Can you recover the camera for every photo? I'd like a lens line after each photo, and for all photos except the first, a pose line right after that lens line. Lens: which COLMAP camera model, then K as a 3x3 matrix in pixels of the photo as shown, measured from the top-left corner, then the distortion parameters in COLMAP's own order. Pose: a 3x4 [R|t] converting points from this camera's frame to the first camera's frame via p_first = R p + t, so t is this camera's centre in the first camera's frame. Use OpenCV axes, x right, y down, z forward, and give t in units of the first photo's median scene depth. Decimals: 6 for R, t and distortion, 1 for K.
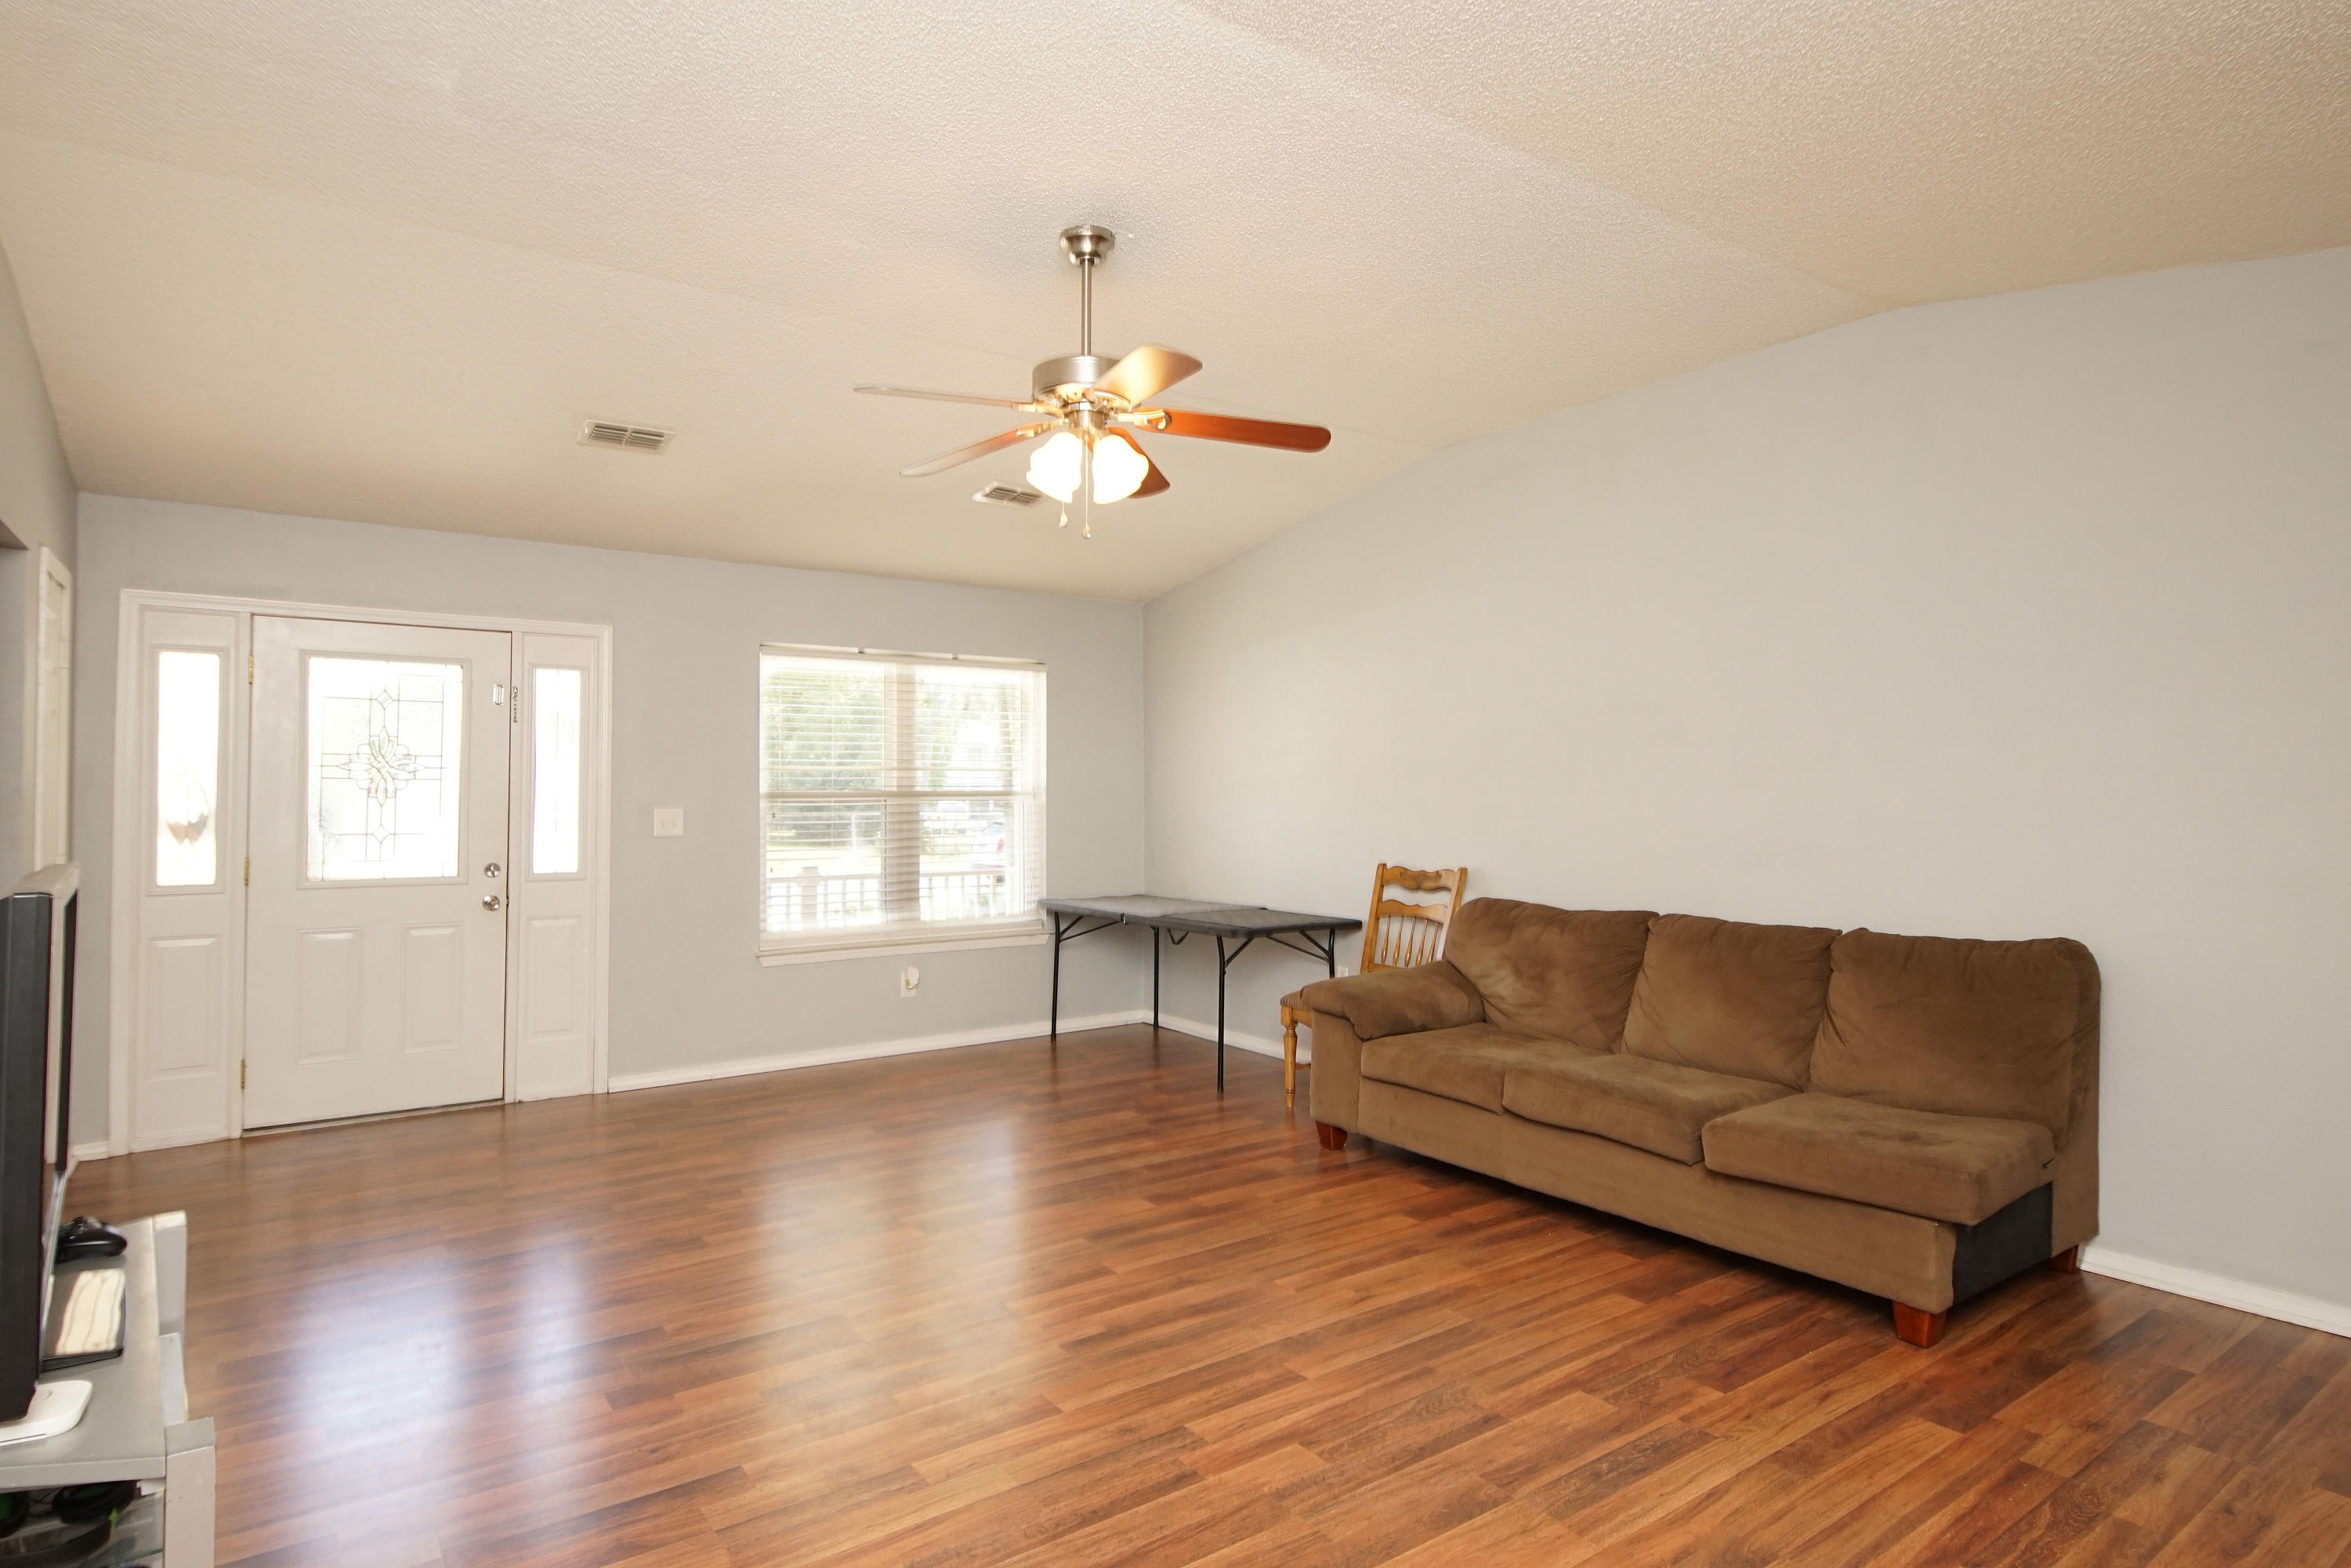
lens RADIAL K [[1265.1, 0, 1159.8], [0, 1265.1, 777.7], [0, 0, 1]] dist [0.024411, -0.027041]
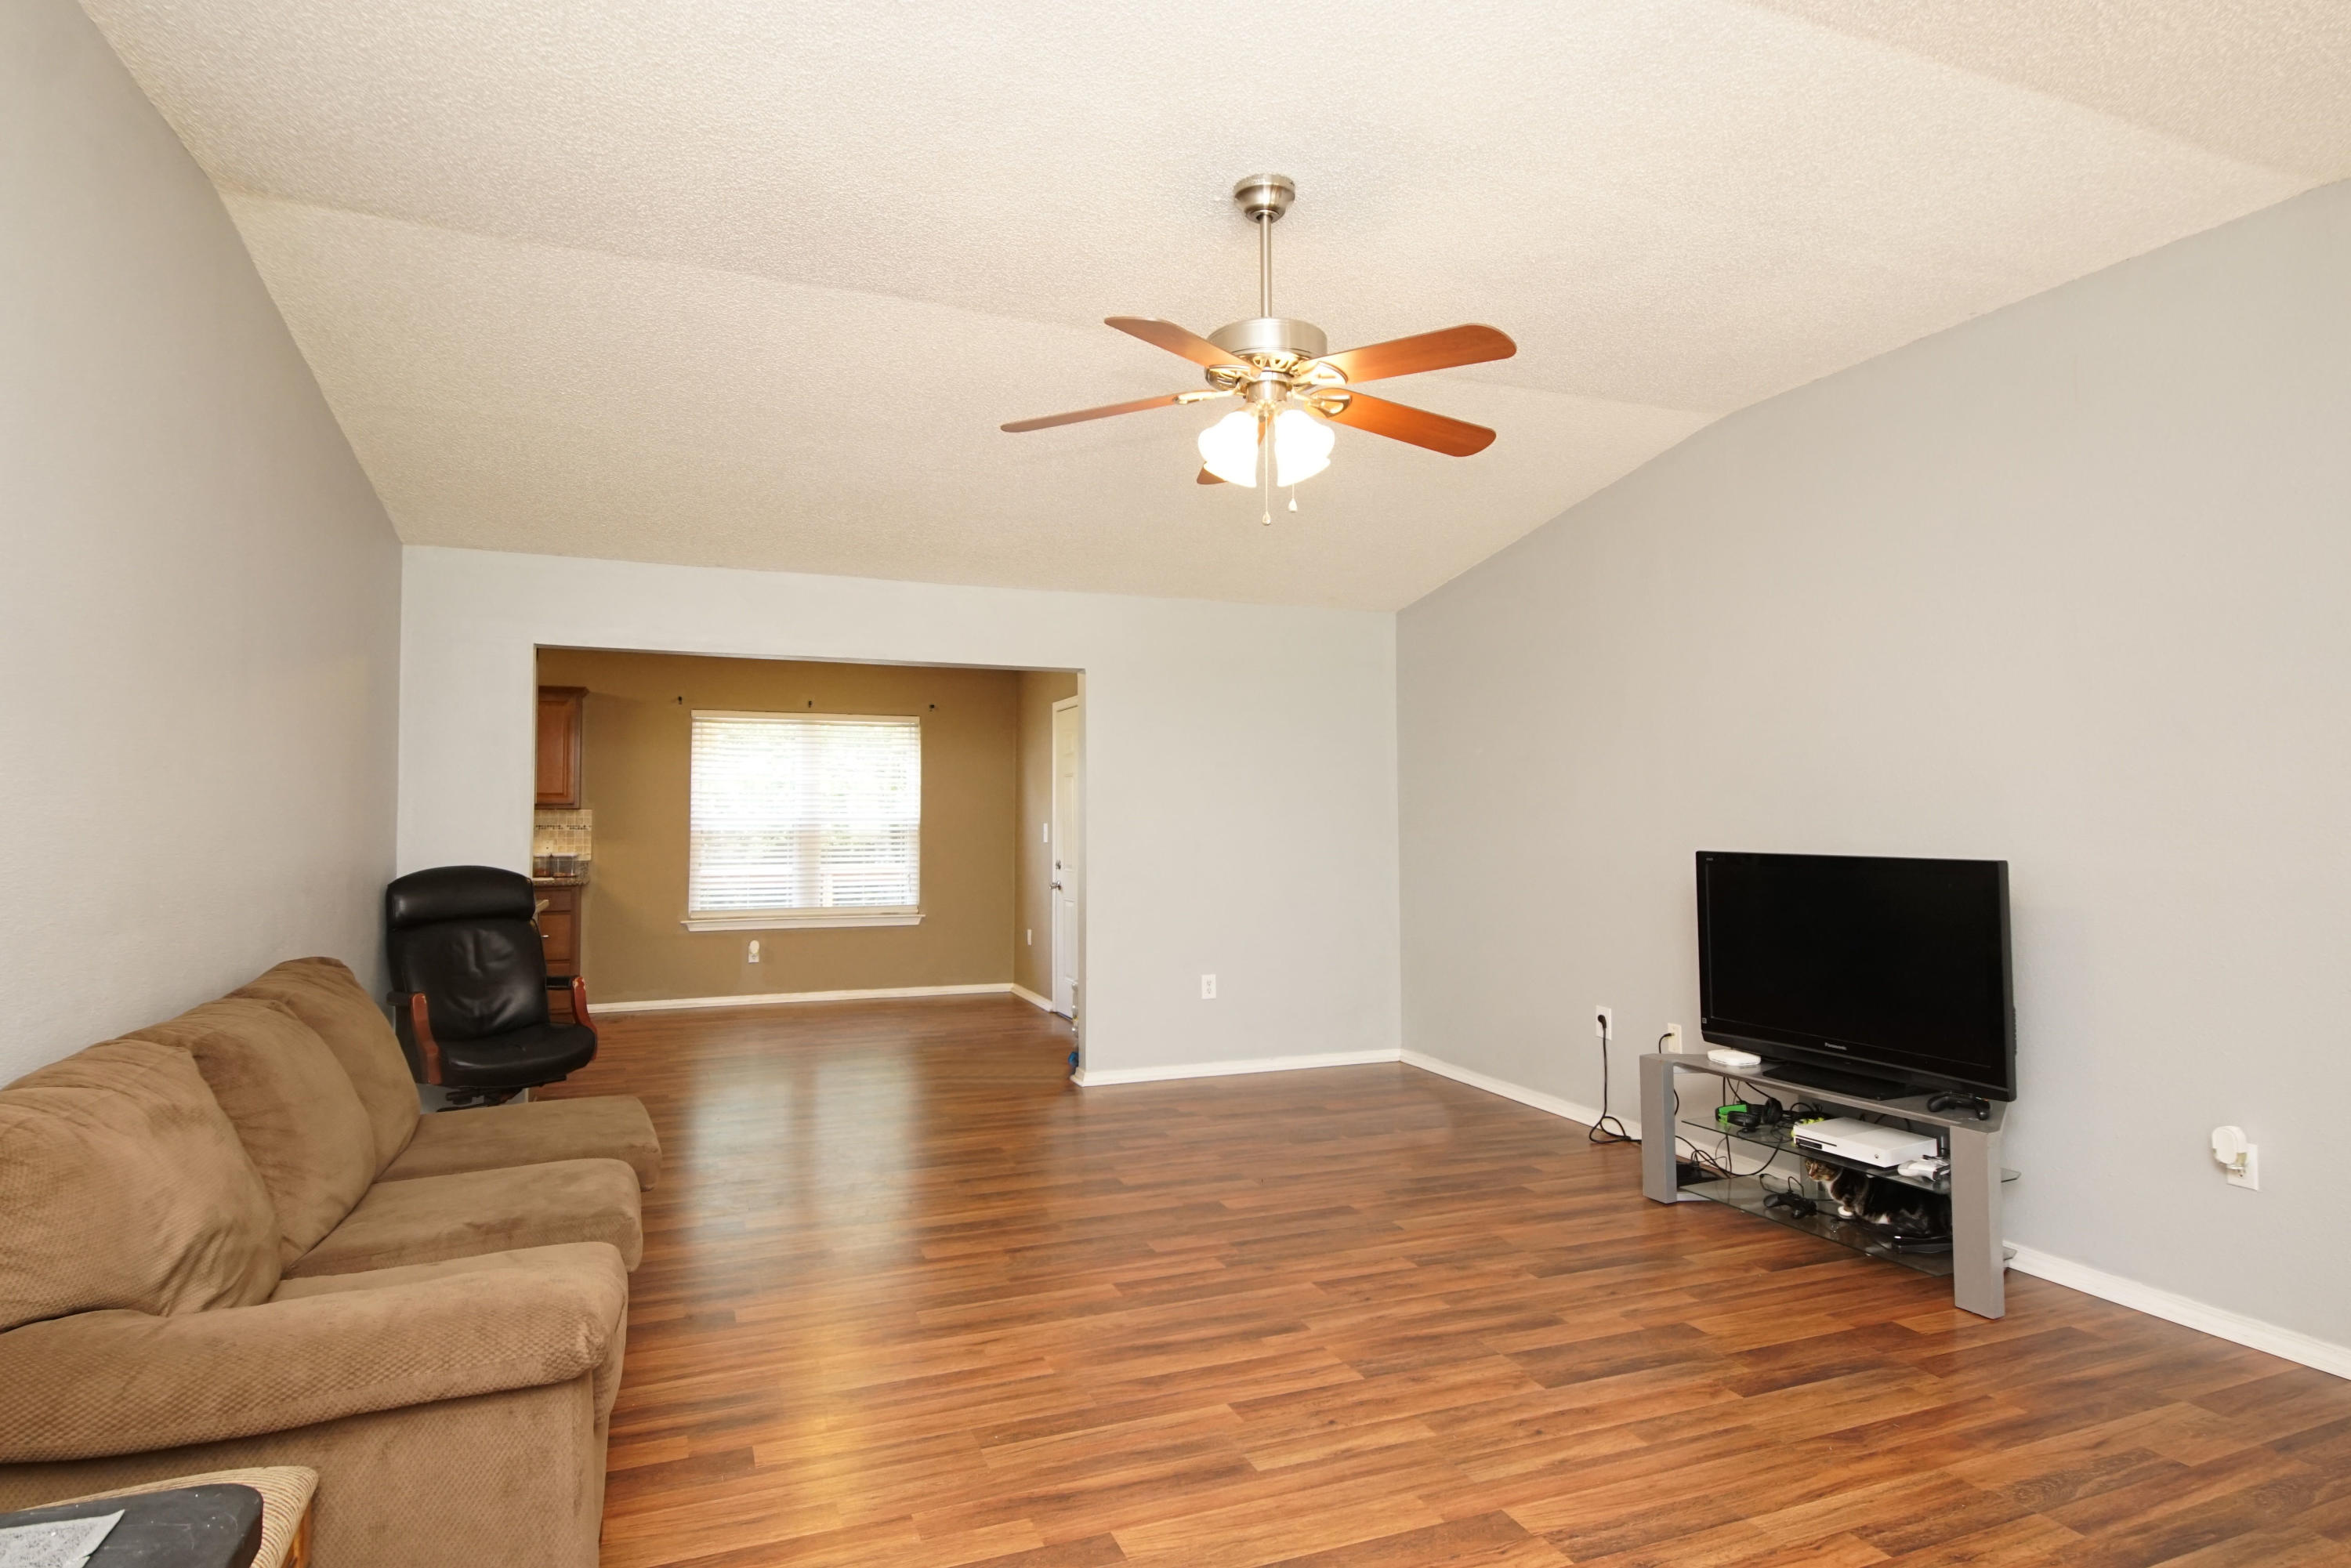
lens RADIAL K [[1265.1, 0, 1153.5], [0, 1265.1, 766.3], [0, 0, 1]] dist [0.024411, -0.027041]
pose [[-0.968476, 0.007432, 0.248996, -0.169145], [-0.005326, 0.998709, -0.050527, 0.020752], [-0.249049, -0.050260, -0.967186, 1.594396]]
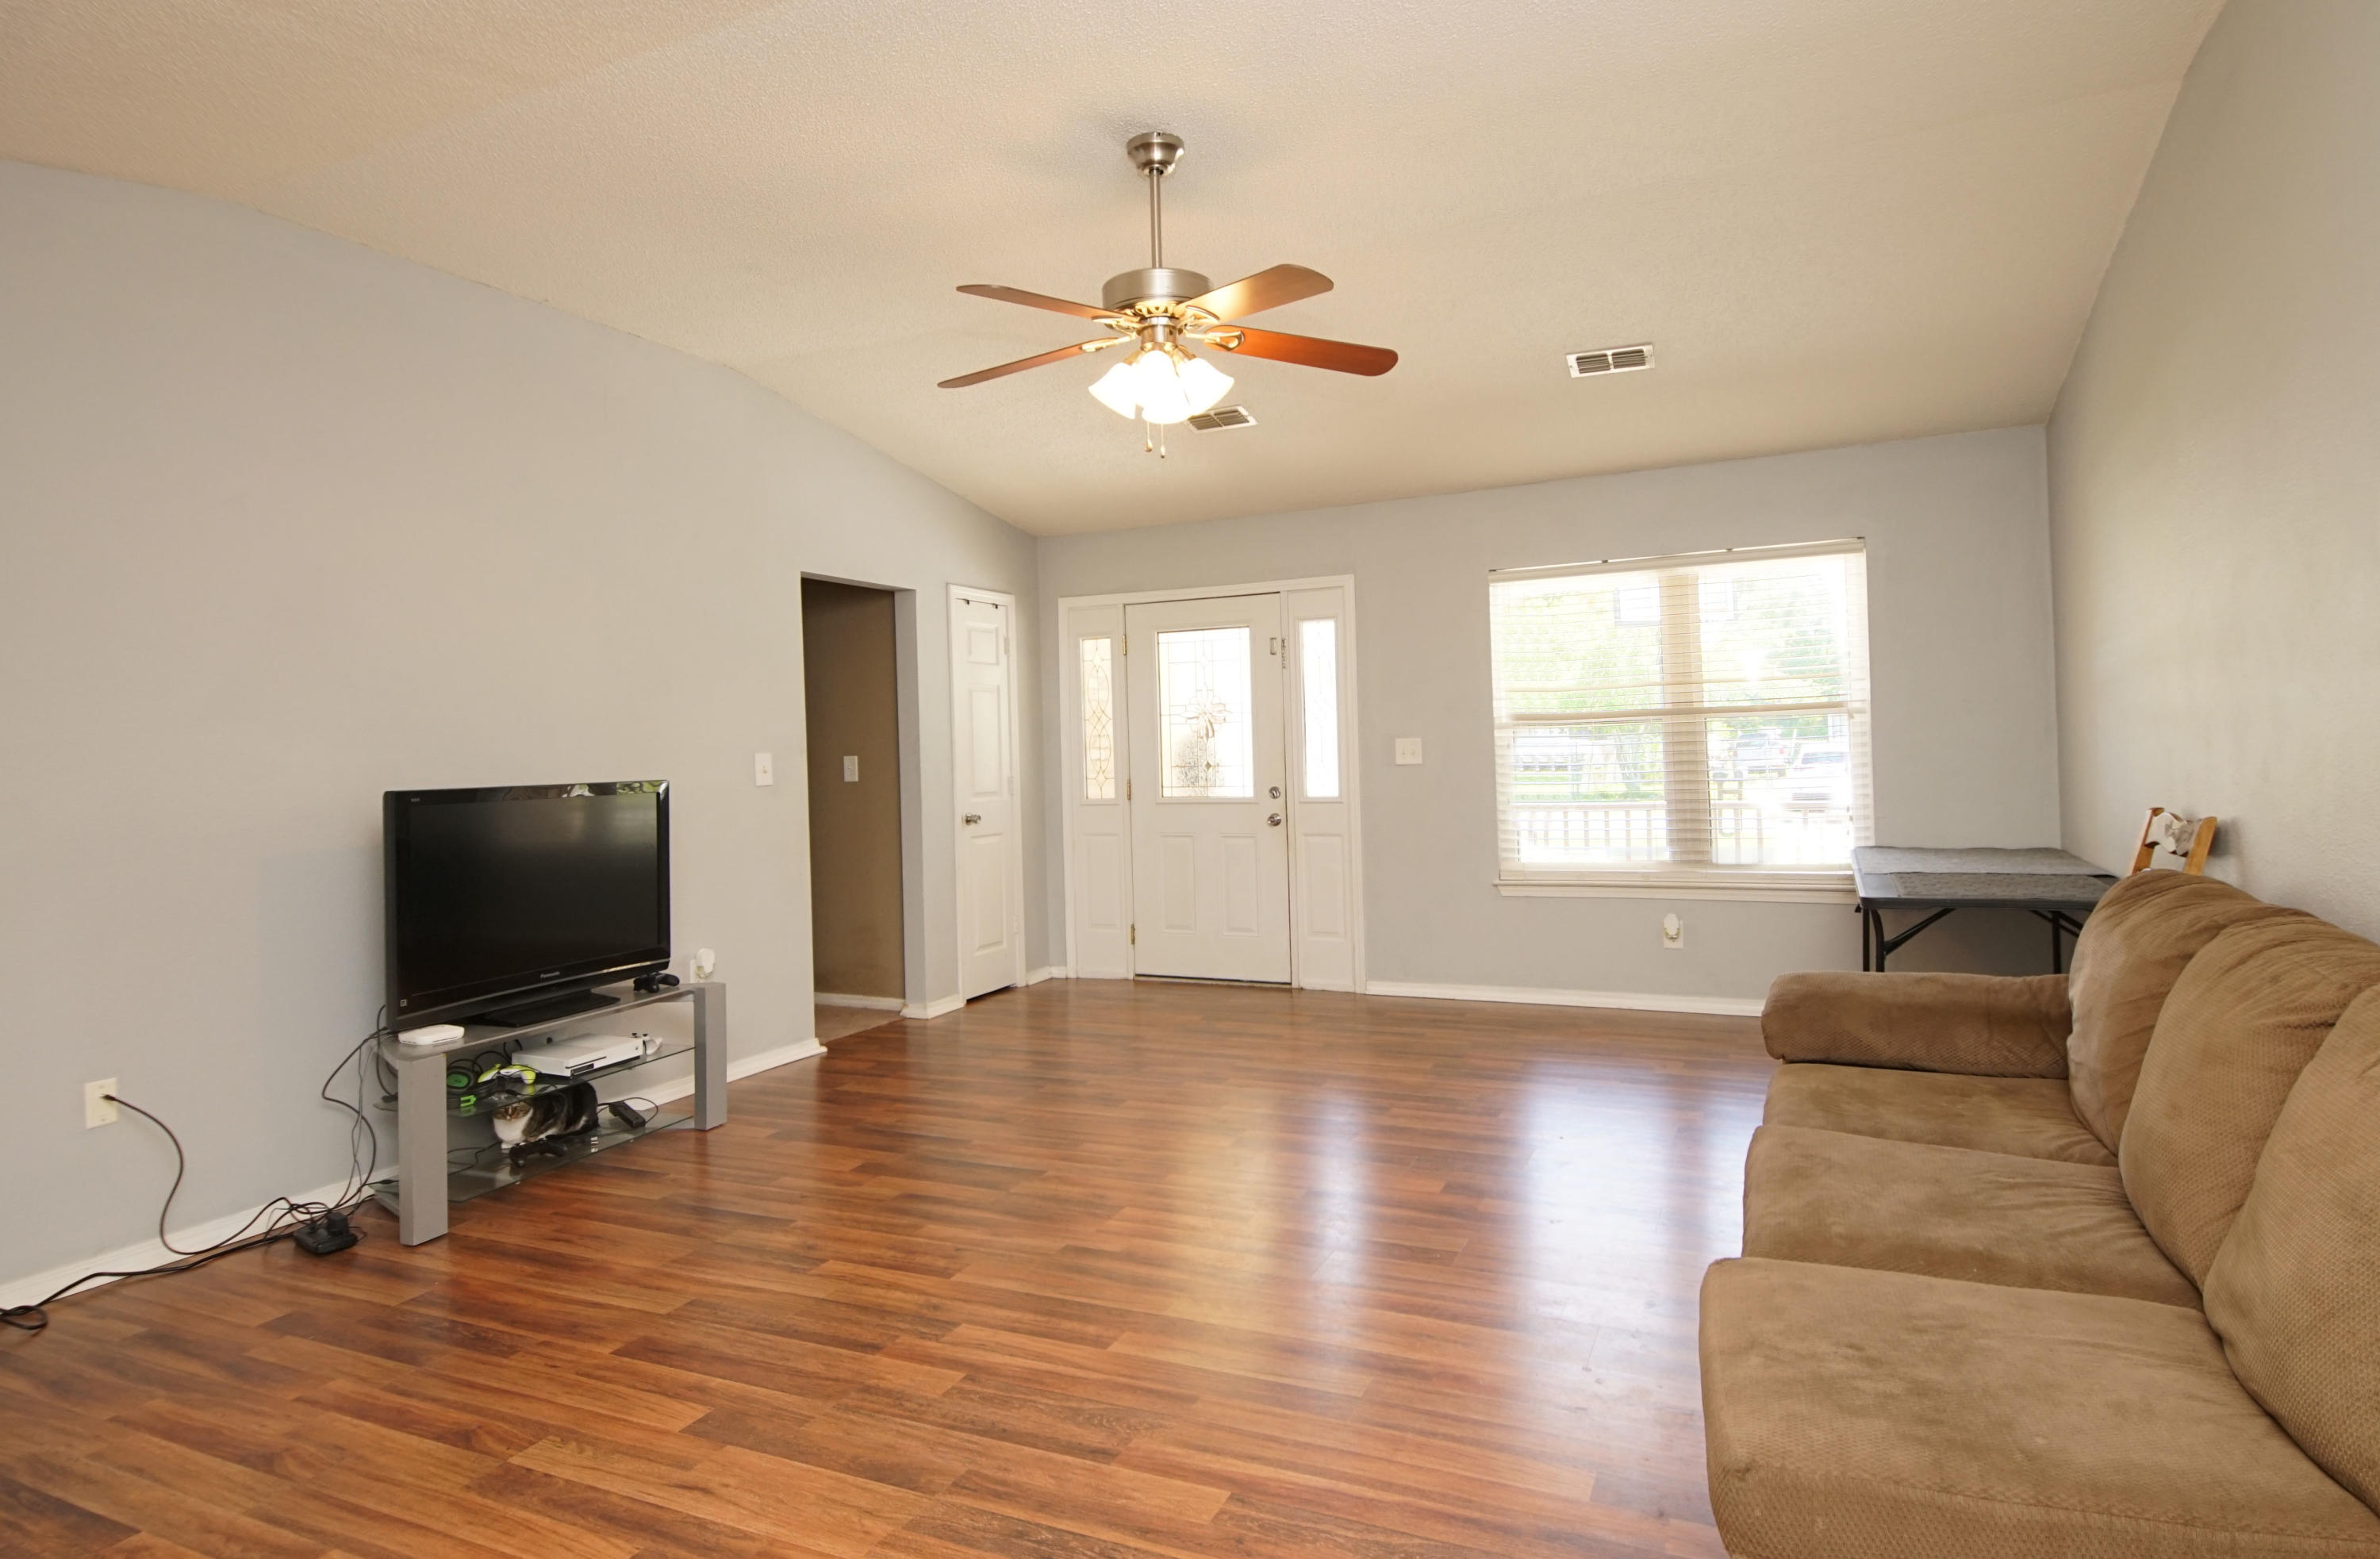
lens RADIAL K [[1321.1, 0, 1208.3], [0, 1321.1, 771.0], [0, 0, 1]] dist [0.010139, -0.018081]
pose [[0.502064, 0.004328, -0.864820, 0.711348], [0.039677, 0.998819, 0.028032, 0.018903], [0.863920, -0.048387, 0.501299, 0.431294]]
